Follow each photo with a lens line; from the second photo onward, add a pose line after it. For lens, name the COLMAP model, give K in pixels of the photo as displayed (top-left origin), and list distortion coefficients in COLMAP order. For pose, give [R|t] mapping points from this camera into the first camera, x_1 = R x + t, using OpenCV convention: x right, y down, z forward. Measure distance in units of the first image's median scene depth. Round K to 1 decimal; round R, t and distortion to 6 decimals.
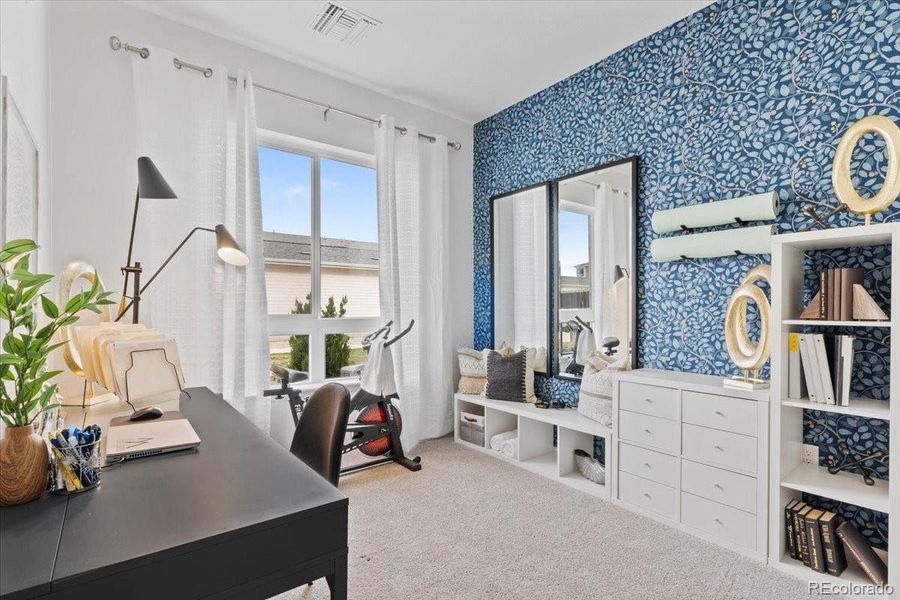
lens RADIAL K [[421.1, 0, 451.3], [0, 421.1, 303.9], [0, 0, 1]] dist [-0.001281, -0.000168]
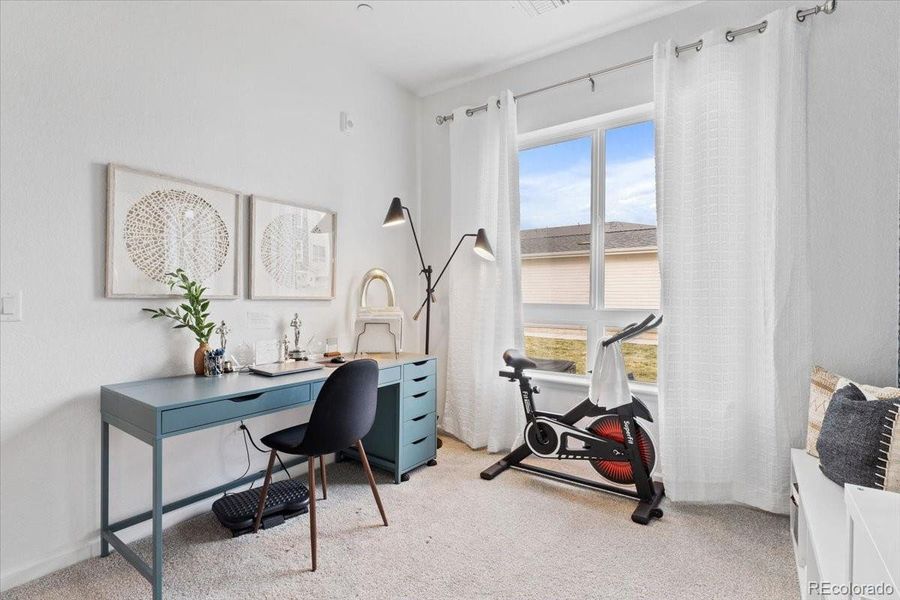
lens RADIAL K [[421.1, 0, 452.3], [0, 421.1, 294.7], [0, 0, 1]] dist [-0.001281, -0.000168]
pose [[0.289926, 0.002139, -0.957047, 0.549734], [0.000765, 0.999997, 0.002466, -0.000218], [0.957049, -0.001447, 0.289923, 0.510592]]
